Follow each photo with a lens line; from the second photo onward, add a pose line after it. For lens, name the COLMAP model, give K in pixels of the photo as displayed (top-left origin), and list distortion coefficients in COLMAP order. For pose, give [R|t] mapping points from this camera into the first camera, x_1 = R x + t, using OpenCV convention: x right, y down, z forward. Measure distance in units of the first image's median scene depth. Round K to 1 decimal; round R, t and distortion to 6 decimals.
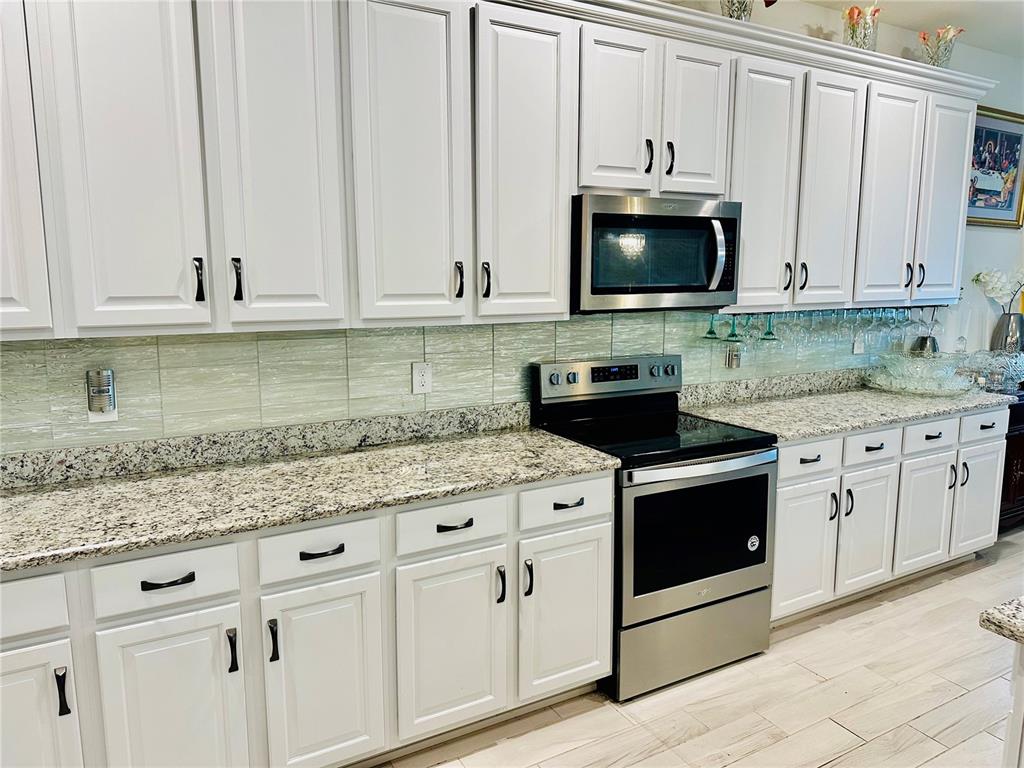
lens RADIAL K [[716.1, 0, 496.4], [0, 716.1, 371.1], [0, 0, 1]] dist [0.055861, -0.075105]
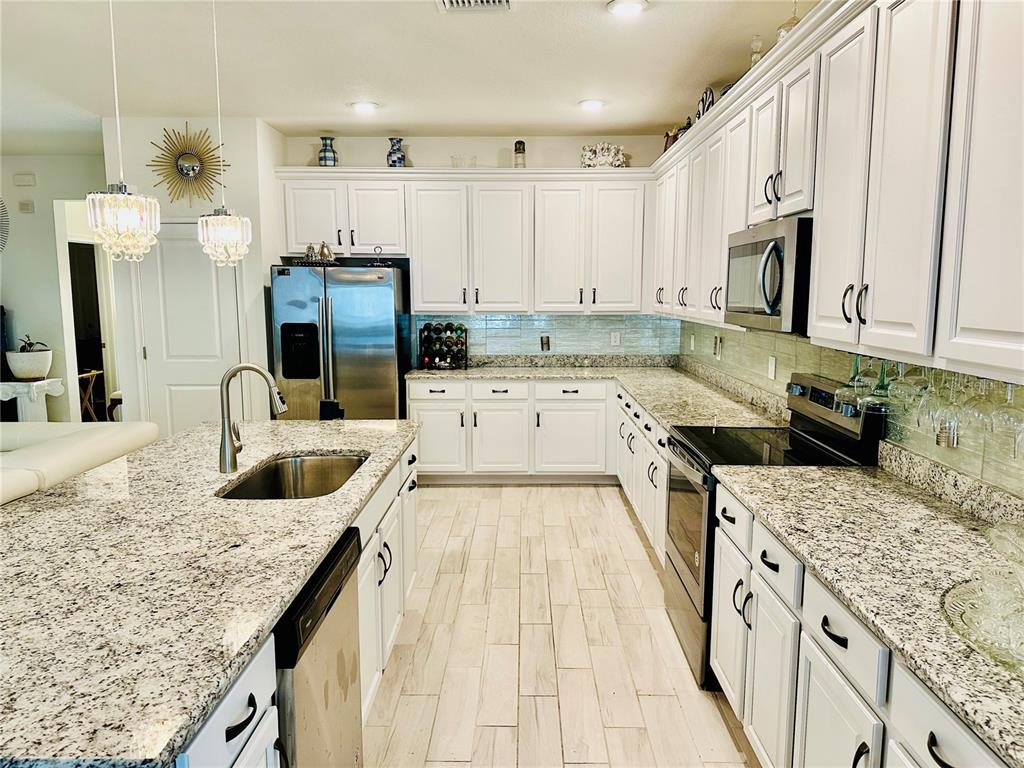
lens RADIAL K [[716.1, 0, 515.0], [0, 716.1, 385.7], [0, 0, 1]] dist [0.055861, -0.075105]
pose [[-0.502500, 0.114641, -0.856943, 1.440955], [-0.117562, 0.972904, 0.199091, -0.190102], [0.856547, 0.200787, -0.475407, 1.317409]]
